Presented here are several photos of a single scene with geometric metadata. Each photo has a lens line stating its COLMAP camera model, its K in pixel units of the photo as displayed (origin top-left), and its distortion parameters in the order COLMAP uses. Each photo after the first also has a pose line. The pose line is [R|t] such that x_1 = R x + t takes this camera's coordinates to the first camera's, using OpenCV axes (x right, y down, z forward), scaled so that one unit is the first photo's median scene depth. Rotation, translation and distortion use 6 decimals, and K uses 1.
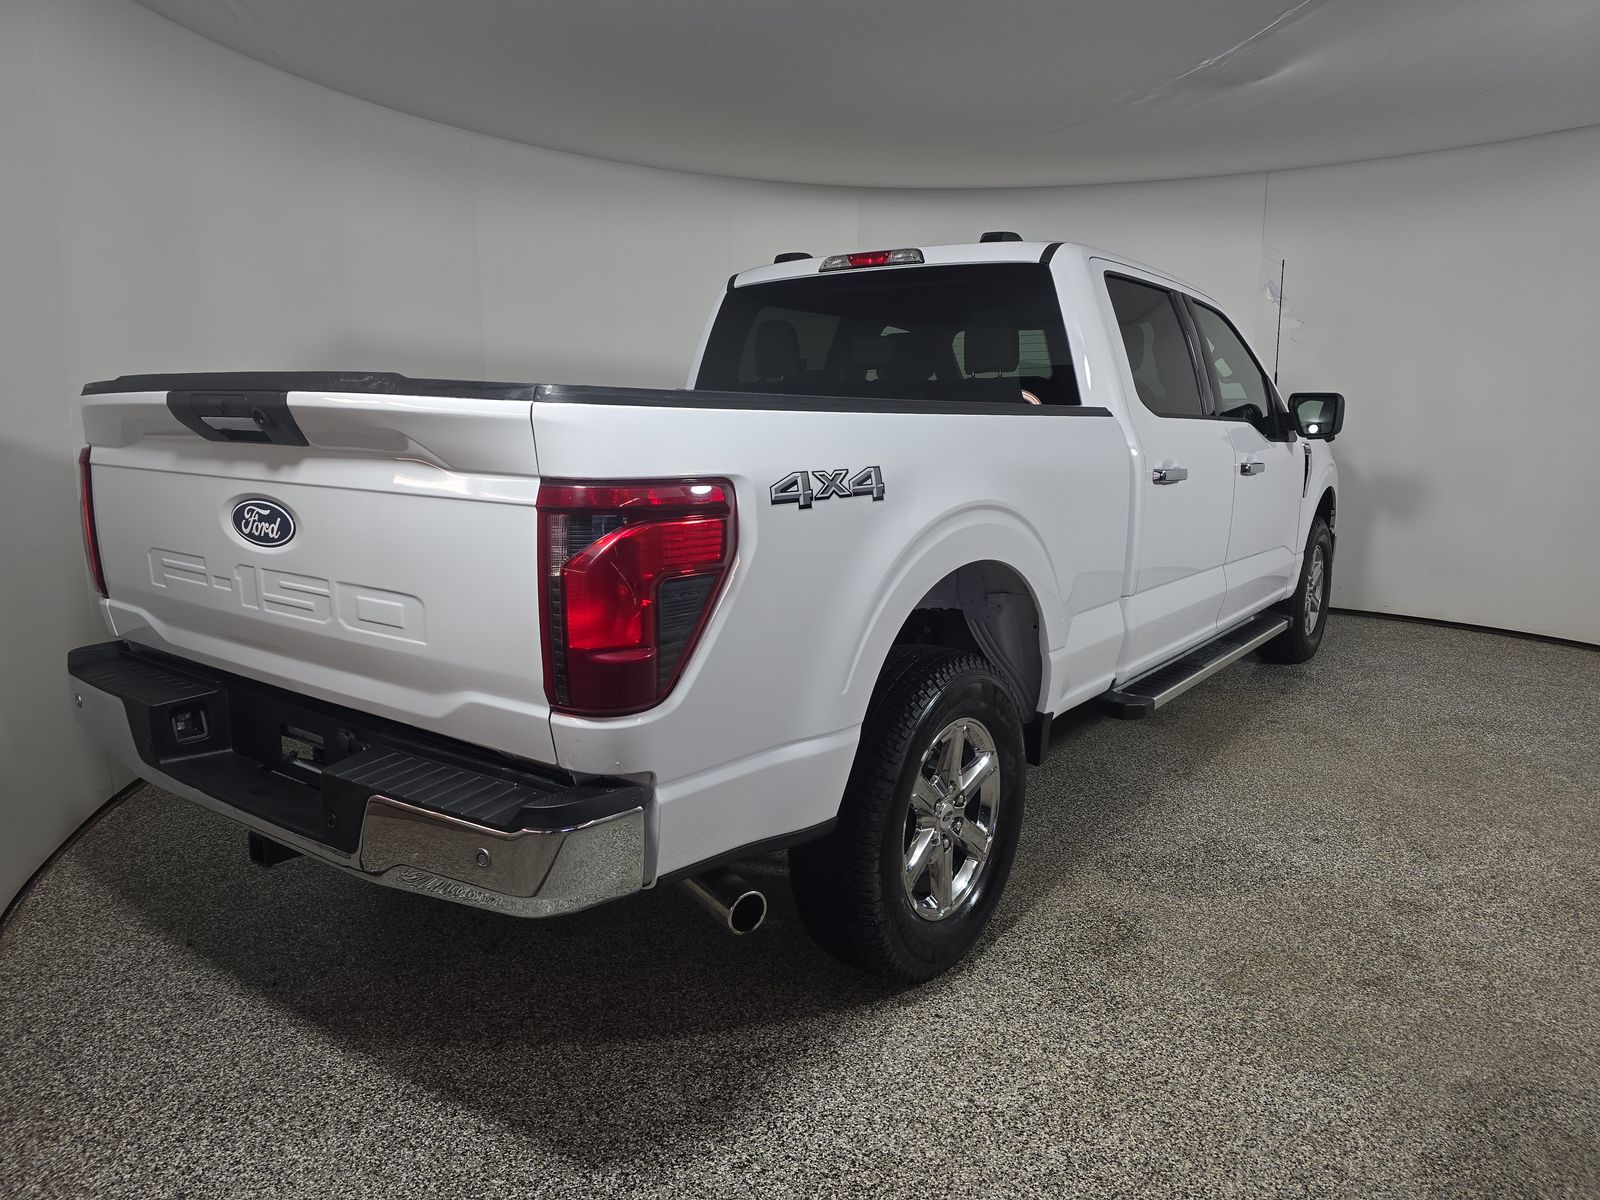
lens RADIAL K [[1070.9, 0, 809.6], [0, 1070.9, 600.7], [0, 0, 1]] dist [0.070157, -0.060413]
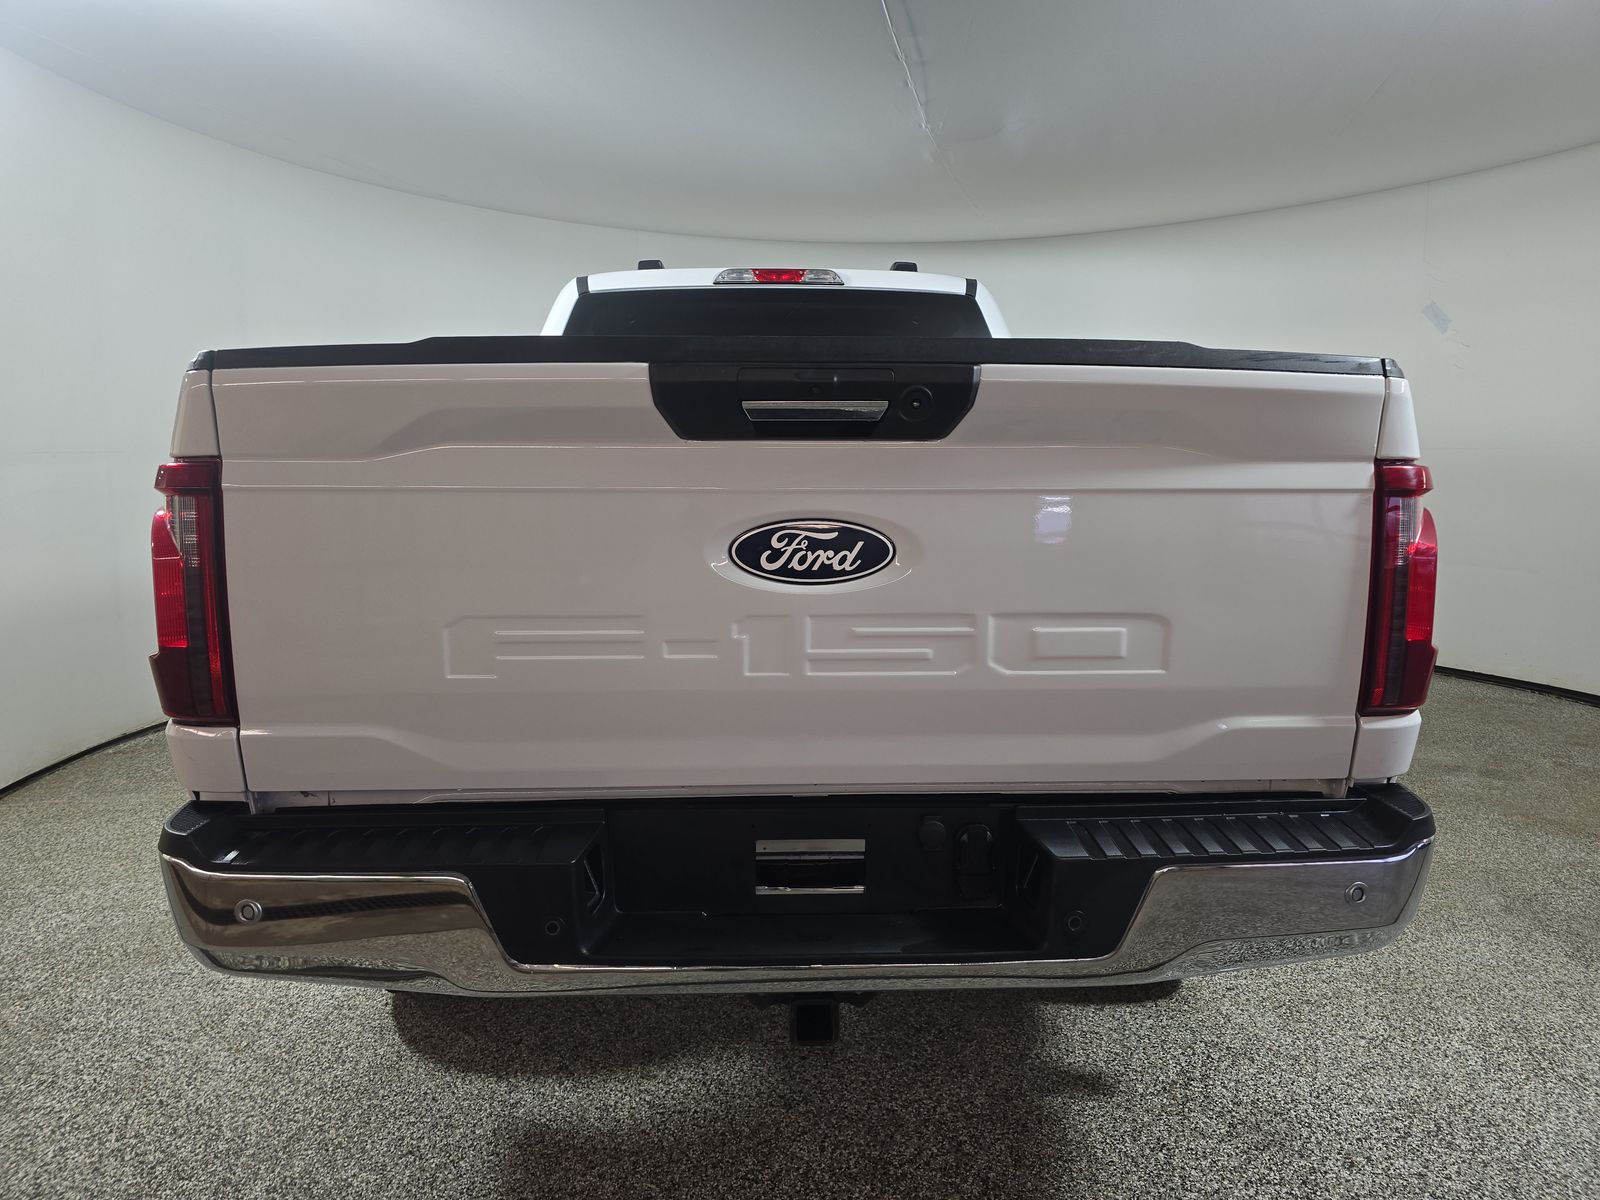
lens RADIAL K [[1070.9, 0, 809.6], [0, 1070.9, 600.7], [0, 0, 1]] dist [0.070157, -0.060413]
pose [[0.774107, -0.084669, 0.627367, -0.907287], [0.115899, 0.993221, -0.008963, -0.032276], [-0.622355, 0.079649, 0.778672, 0.437347]]
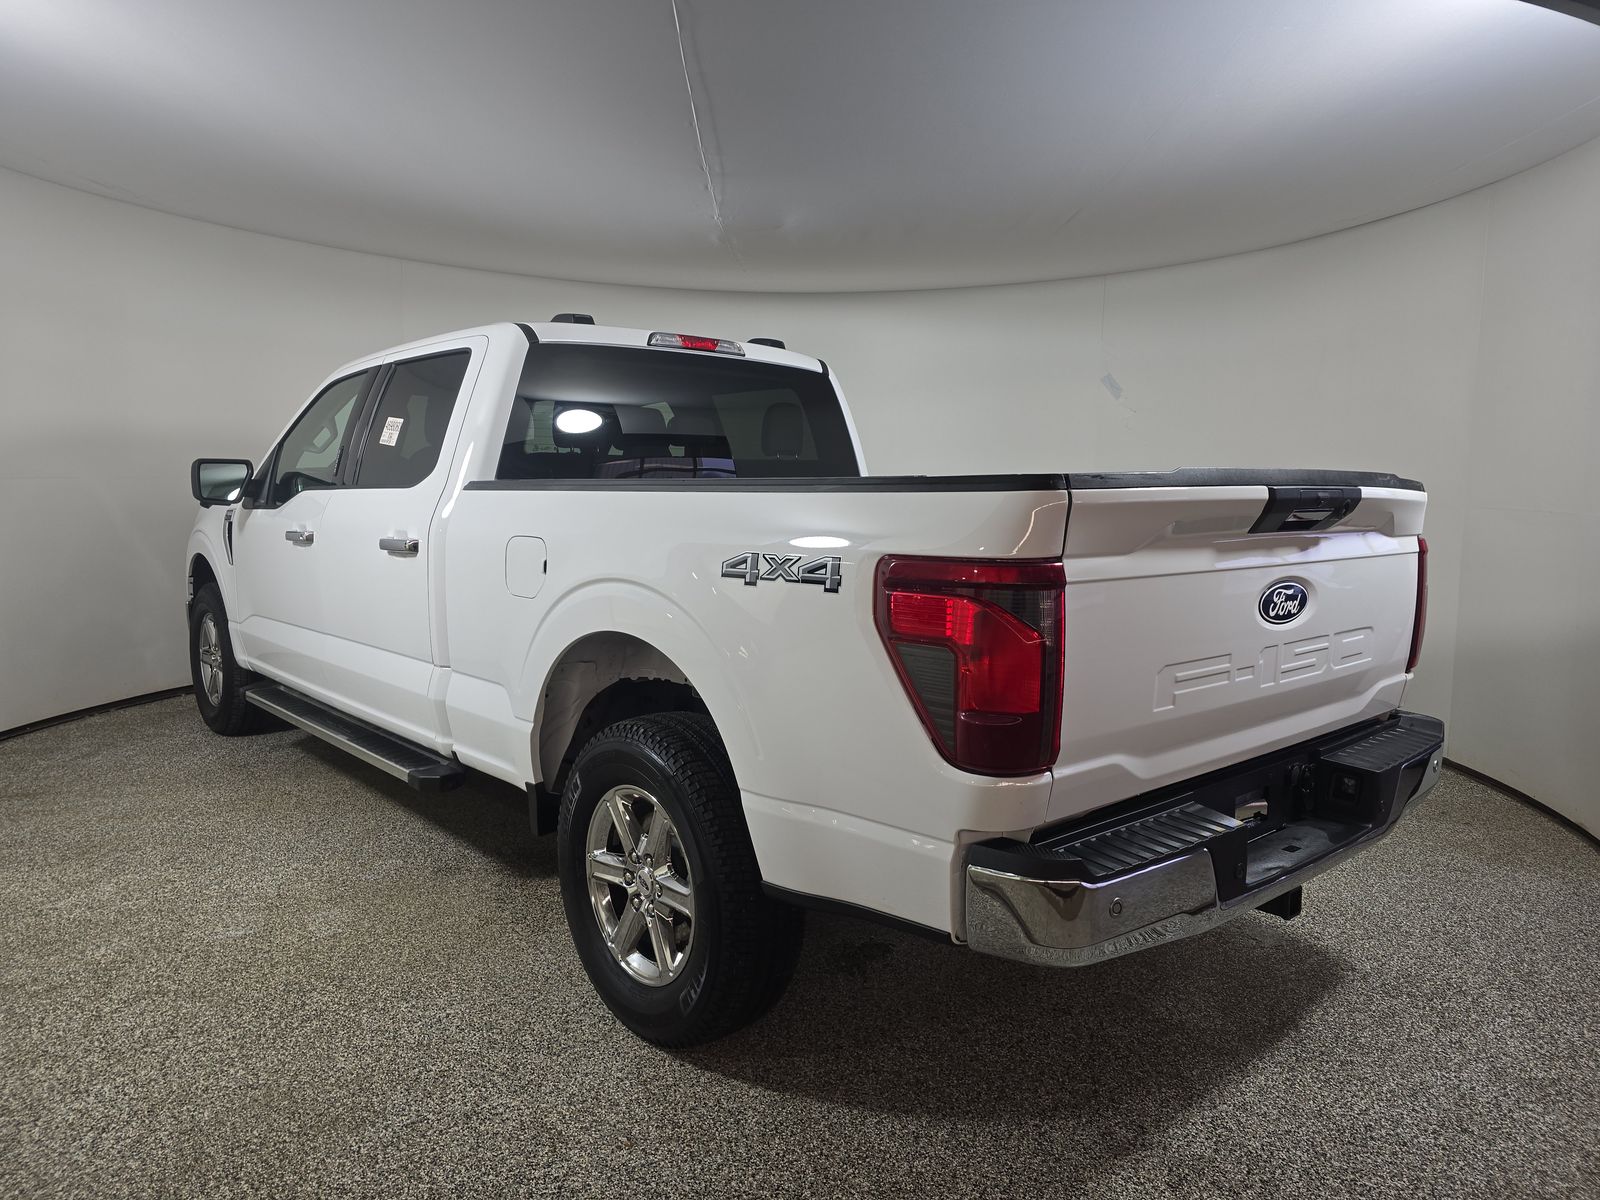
lens RADIAL K [[1076.6, 0, 830.8], [0, 1076.6, 640.1], [0, 0, 1]] dist [0.077457, 0.000056]
pose [[0.184242, -0.142081, 0.972557, -1.601472], [0.163016, 0.980210, 0.112317, -0.224110], [-0.969268, 0.137849, 0.203757, 1.172861]]
